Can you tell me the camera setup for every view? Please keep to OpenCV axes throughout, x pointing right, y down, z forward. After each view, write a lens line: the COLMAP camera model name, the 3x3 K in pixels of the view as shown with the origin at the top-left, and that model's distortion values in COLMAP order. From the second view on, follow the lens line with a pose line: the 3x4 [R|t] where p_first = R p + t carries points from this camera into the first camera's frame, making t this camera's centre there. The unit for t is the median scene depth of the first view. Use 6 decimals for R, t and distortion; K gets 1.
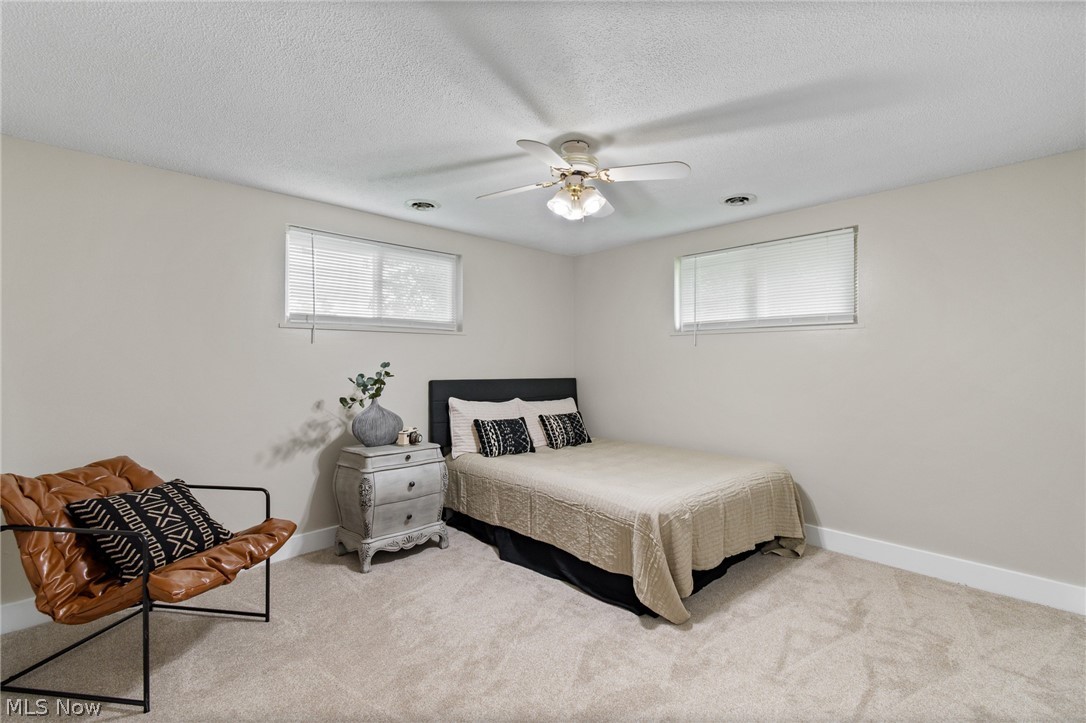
lens RADIAL K [[486.0, 0, 545.9], [0, 486.0, 361.0], [0, 0, 1]] dist [0.001458, 0.000230]
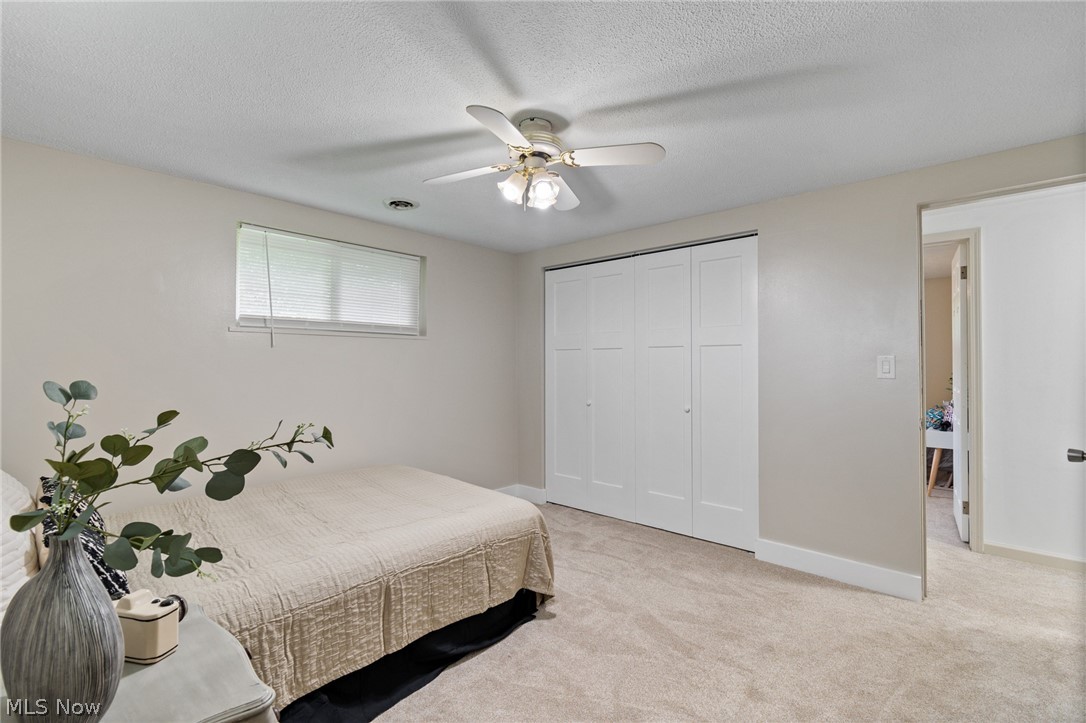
lens RADIAL K [[486.0, 0, 545.9], [0, 486.0, 361.0], [0, 0, 1]] dist [0.001458, 0.000230]
pose [[-0.070376, 0.006131, 0.997502, -0.693671], [0.000307, 0.999981, -0.006125, -0.006192], [-0.997520, -0.000125, -0.070376, 0.880723]]
